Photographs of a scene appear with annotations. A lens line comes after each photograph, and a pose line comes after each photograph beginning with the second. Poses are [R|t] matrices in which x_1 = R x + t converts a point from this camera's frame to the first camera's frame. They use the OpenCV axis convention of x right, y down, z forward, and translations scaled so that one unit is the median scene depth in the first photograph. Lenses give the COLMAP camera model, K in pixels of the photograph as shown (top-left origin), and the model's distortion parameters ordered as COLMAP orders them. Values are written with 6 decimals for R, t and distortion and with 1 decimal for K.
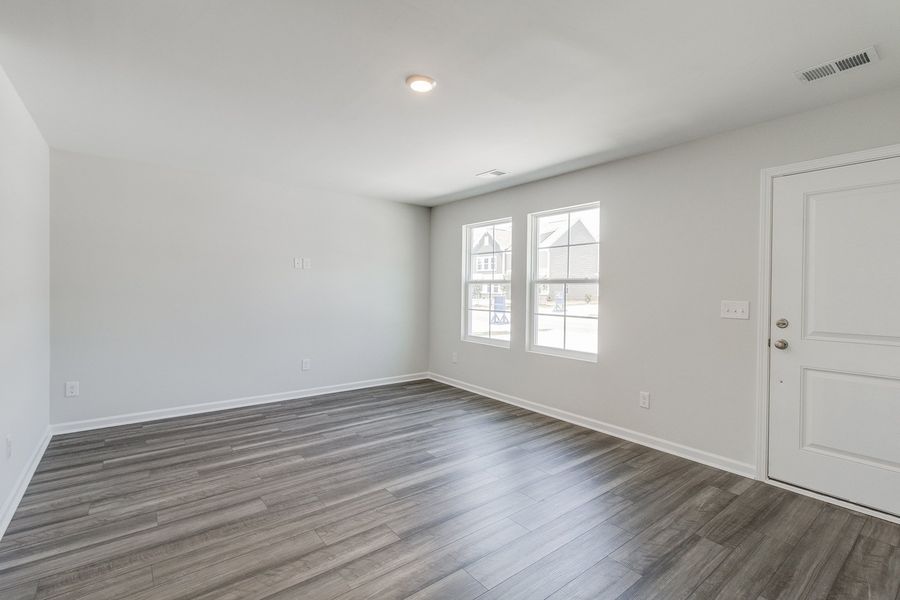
lens RADIAL K [[418.1, 0, 454.1], [0, 418.1, 295.5], [0, 0, 1]] dist [0.002616, 0.000474]
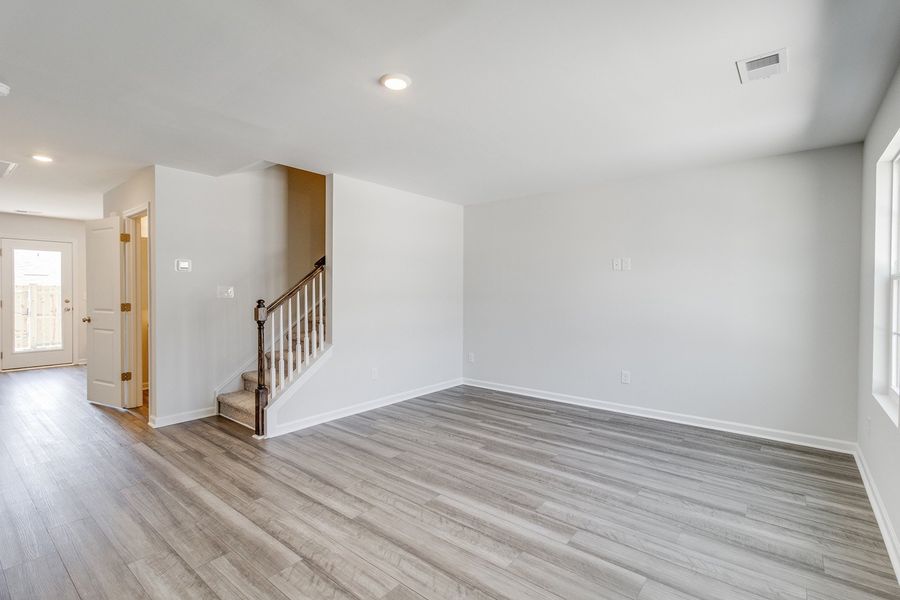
lens RADIAL K [[418.1, 0, 454.1], [0, 418.1, 295.5], [0, 0, 1]] dist [0.002616, 0.000474]
pose [[0.221212, 0.001026, -0.975225, 0.615061], [-0.015794, 0.999872, -0.002531, -0.002083], [0.975098, 0.015963, 0.221200, 0.622087]]
